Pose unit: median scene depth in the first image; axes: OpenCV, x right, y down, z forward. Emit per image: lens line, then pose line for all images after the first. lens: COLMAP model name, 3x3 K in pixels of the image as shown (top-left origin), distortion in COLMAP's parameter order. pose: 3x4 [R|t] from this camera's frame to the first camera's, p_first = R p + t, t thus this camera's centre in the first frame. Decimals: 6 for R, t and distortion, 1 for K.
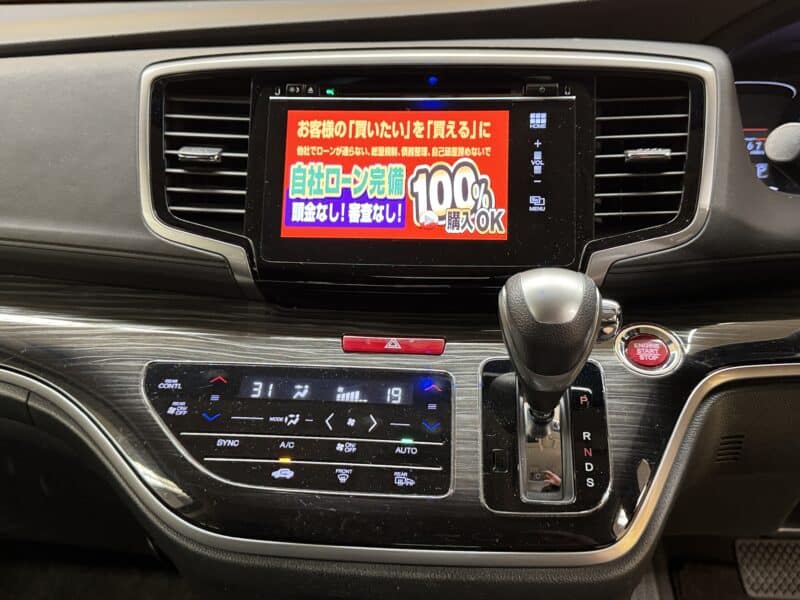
lens RADIAL K [[796.0, 0, 400.0], [0, 796.0, 300.0], [0, 0, 1]] dist [0.082106, 0.000750]
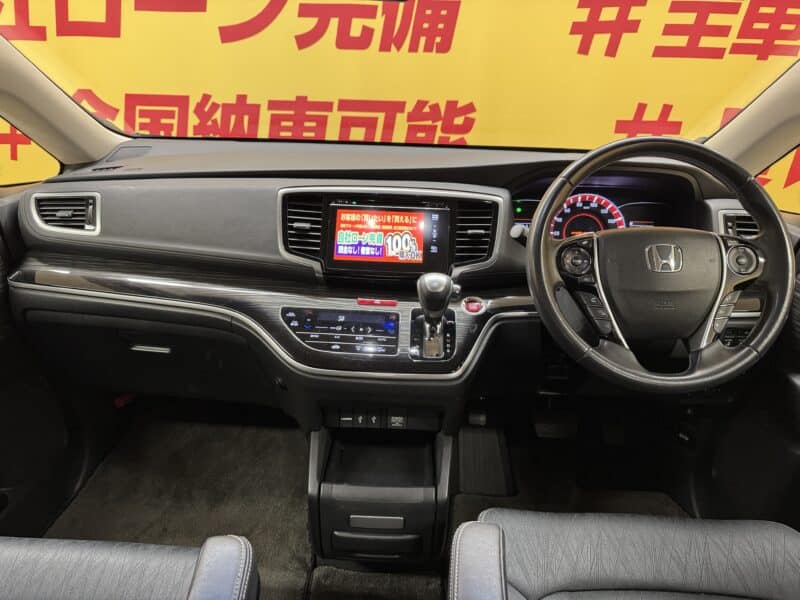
lens RADIAL K [[567.4, 0, 391.8], [0, 567.4, 303.7], [0, 0, 1]] dist [0.006067, -0.005629]
pose [[0.998414, 0.026331, 0.049751, -0.051106], [-0.025534, 0.999536, -0.016584, 0.088058], [-0.050165, 0.015287, 0.998624, -0.813901]]
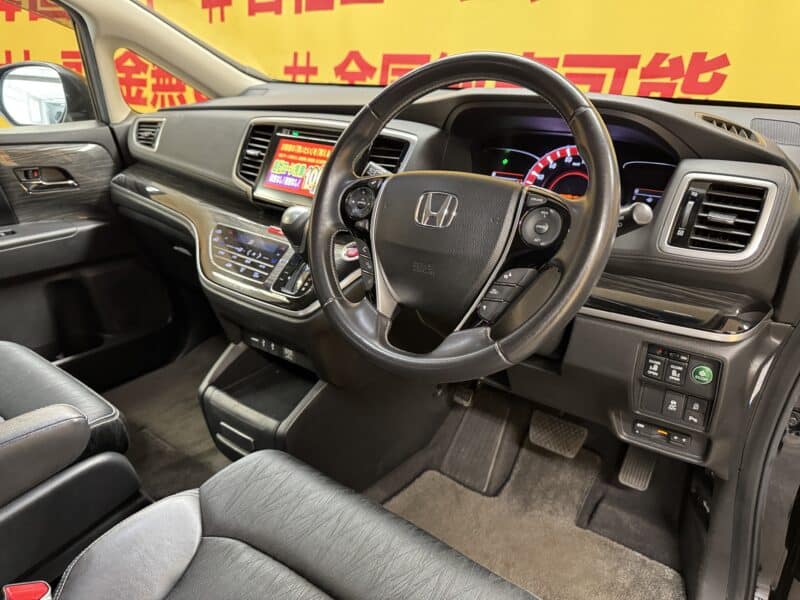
lens RADIAL K [[569.0, 0, 400.0], [0, 569.0, 300.0], [0, 0, 1]] dist [-0.021140, -0.000179]
pose [[0.841979, 0.231253, -0.487435, 1.240094], [-0.213805, 0.972527, 0.092075, 0.018505], [0.495336, 0.026691, 0.868291, -0.406875]]
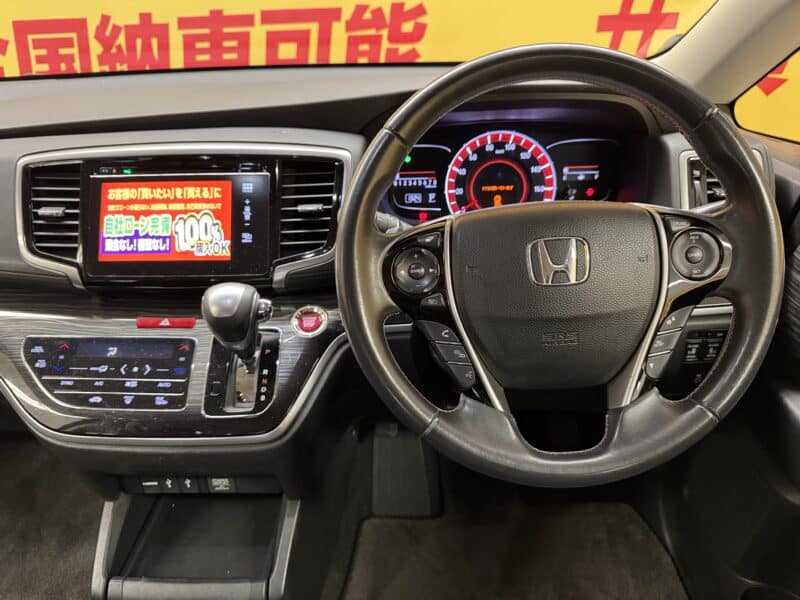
lens RADIAL K [[580.2, 0, 400.0], [0, 580.2, 300.0], [0, 0, 1]] dist [0.006467, -0.087129]
pose [[0.998380, -0.033064, 0.046313, 0.428689], [0.027888, 0.993731, 0.108264, -0.110874], [-0.049602, -0.106797, 0.993043, -0.256479]]
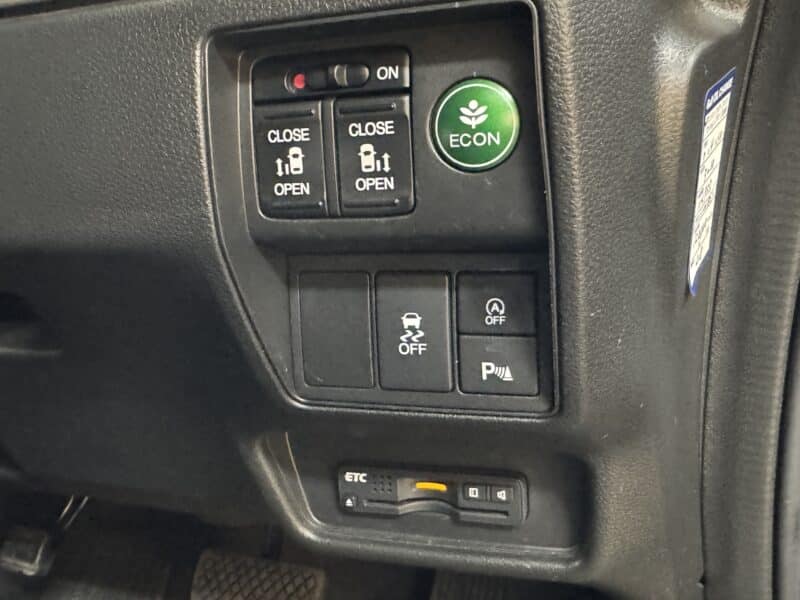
lens RADIAL K [[787.0, 0, 400.0], [0, 787.0, 300.0], [0, 0, 1]] dist [-0.012748, -0.014191]
pose [[0.959253, 0.036585, -0.280171, 1.304921], [-0.079471, 0.986487, -0.143278, 0.283980], [0.271143, 0.159706, 0.949197, 0.622391]]
